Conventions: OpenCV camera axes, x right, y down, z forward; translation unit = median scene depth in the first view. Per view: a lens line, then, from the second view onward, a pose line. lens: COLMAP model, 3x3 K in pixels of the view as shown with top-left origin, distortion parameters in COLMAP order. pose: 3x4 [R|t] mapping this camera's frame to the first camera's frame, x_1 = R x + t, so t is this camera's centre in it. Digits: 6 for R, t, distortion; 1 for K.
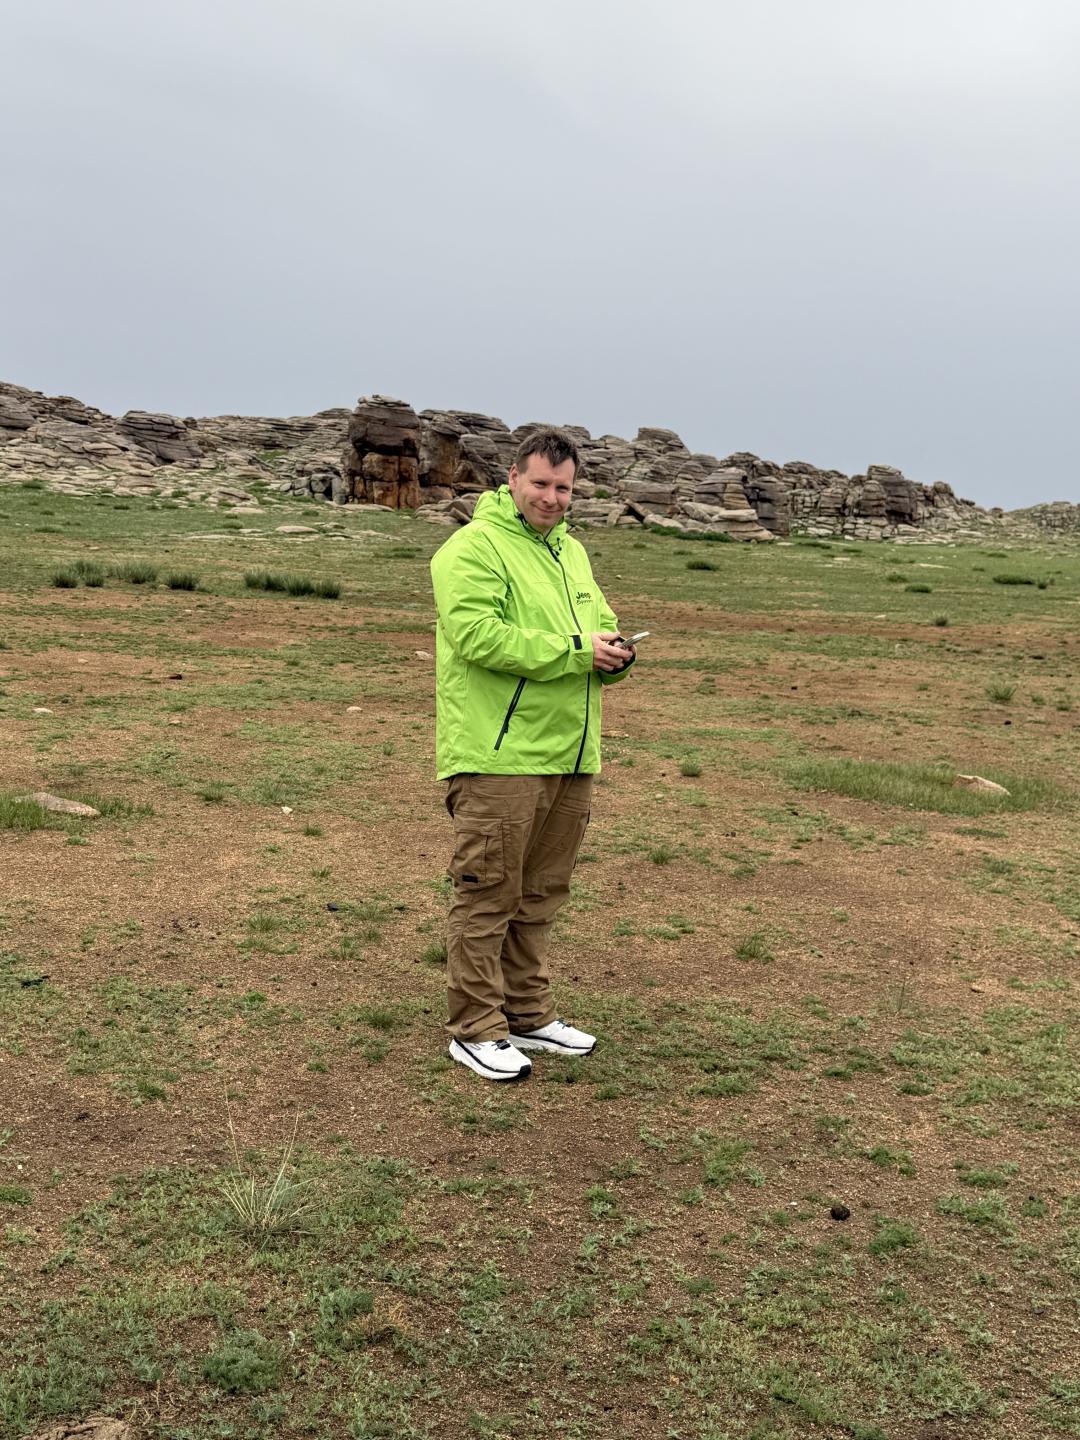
lens RADIAL K [[1739.3, 0, 538.4], [0, 1739.3, 721.4], [0, 0, 1]] dist [0.117092, 0.000000]
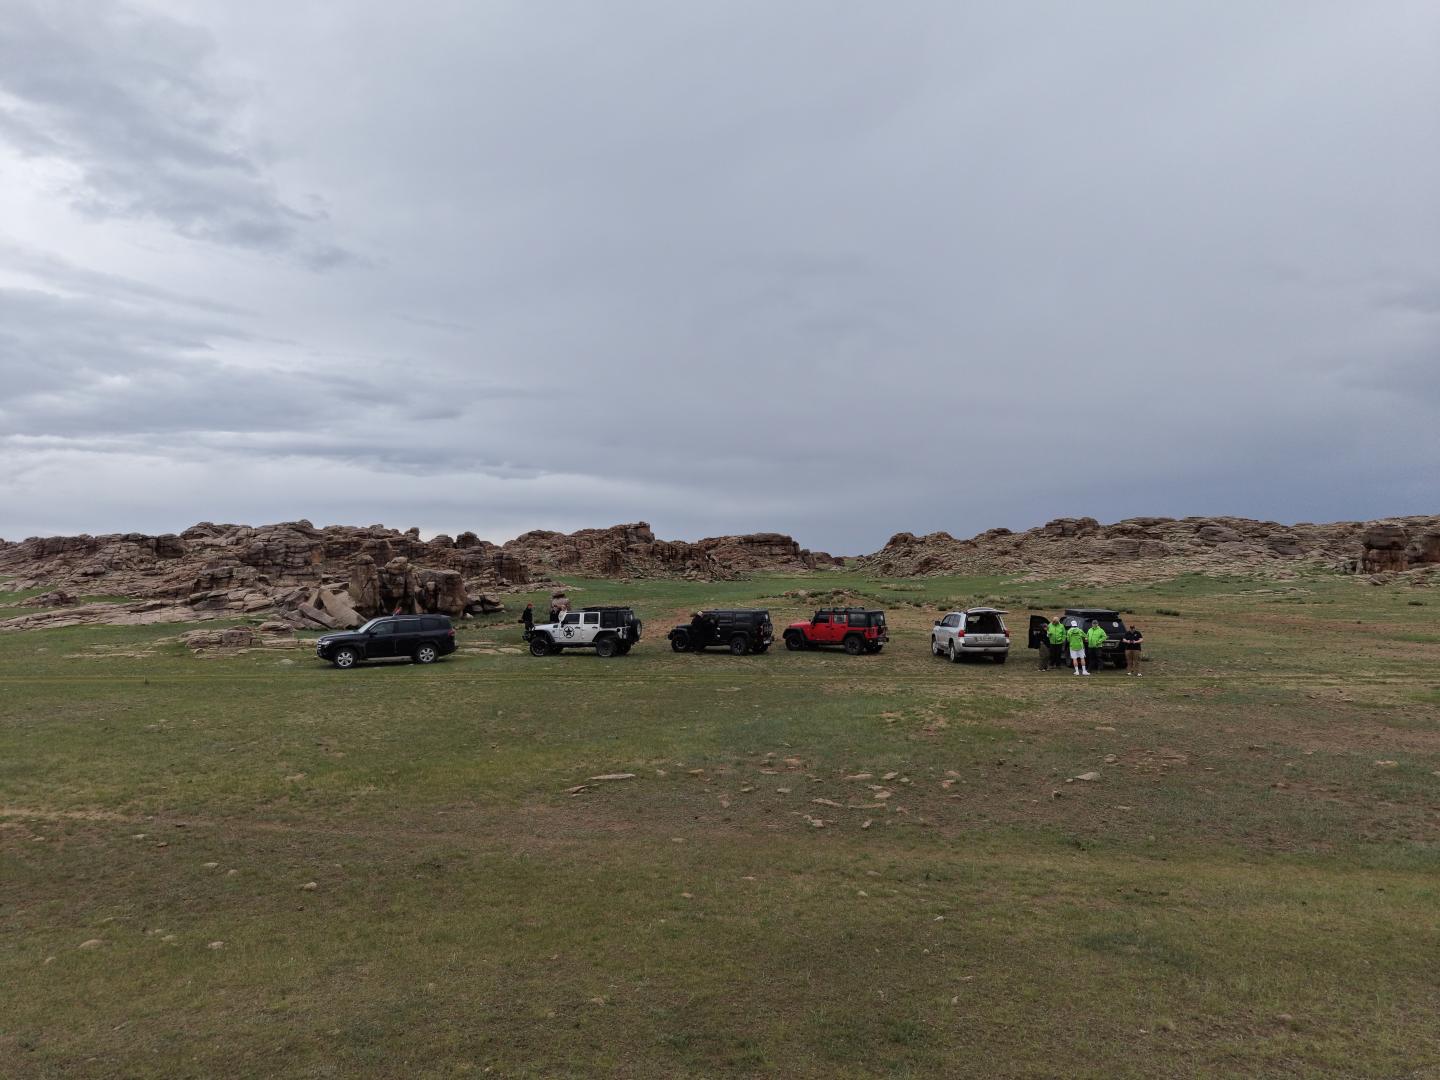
lens RADIAL K [[965.9, 0, 720.4], [0, 965.9, 539.5], [0, 0, 1]] dist [0.012552, -0.013921]
pose [[0.663030, -0.065320, -0.745738, 0.250378], [-0.052044, 0.989753, -0.132966, 0.029149], [0.746782, 0.126972, 0.652836, -0.340498]]
